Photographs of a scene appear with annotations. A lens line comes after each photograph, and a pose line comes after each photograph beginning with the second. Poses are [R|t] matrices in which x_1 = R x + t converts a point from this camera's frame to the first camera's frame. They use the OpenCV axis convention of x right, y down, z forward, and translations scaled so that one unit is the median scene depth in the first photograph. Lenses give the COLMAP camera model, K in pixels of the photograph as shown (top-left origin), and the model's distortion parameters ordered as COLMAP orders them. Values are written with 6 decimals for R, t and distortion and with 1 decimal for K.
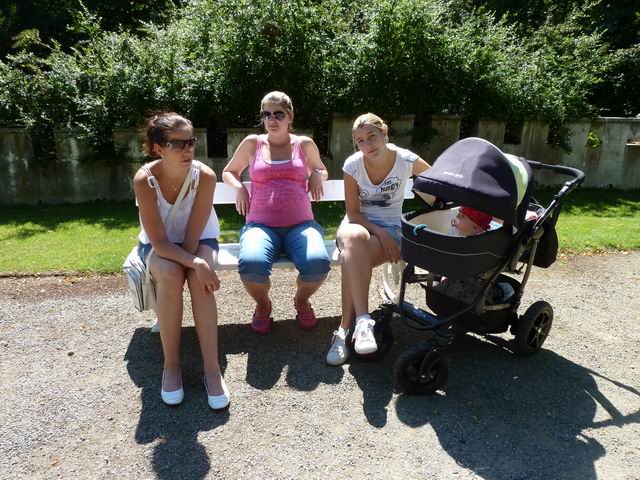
lens RADIAL K [[474.3, 0, 320.0], [0, 474.3, 240.0], [0, 0, 1]] dist [-0.034031, -0.002868]
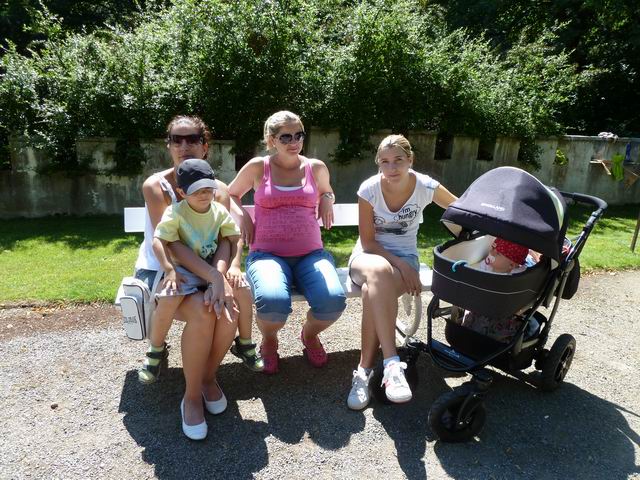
lens RADIAL K [[474.3, 0, 320.0], [0, 474.3, 240.0], [0, 0, 1]] dist [-0.034031, -0.002868]
pose [[0.994941, 0.000263, 0.100459, -0.092192], [0.001267, 0.999884, -0.015158, -0.035516], [-0.100451, 0.015209, 0.994826, 0.062810]]
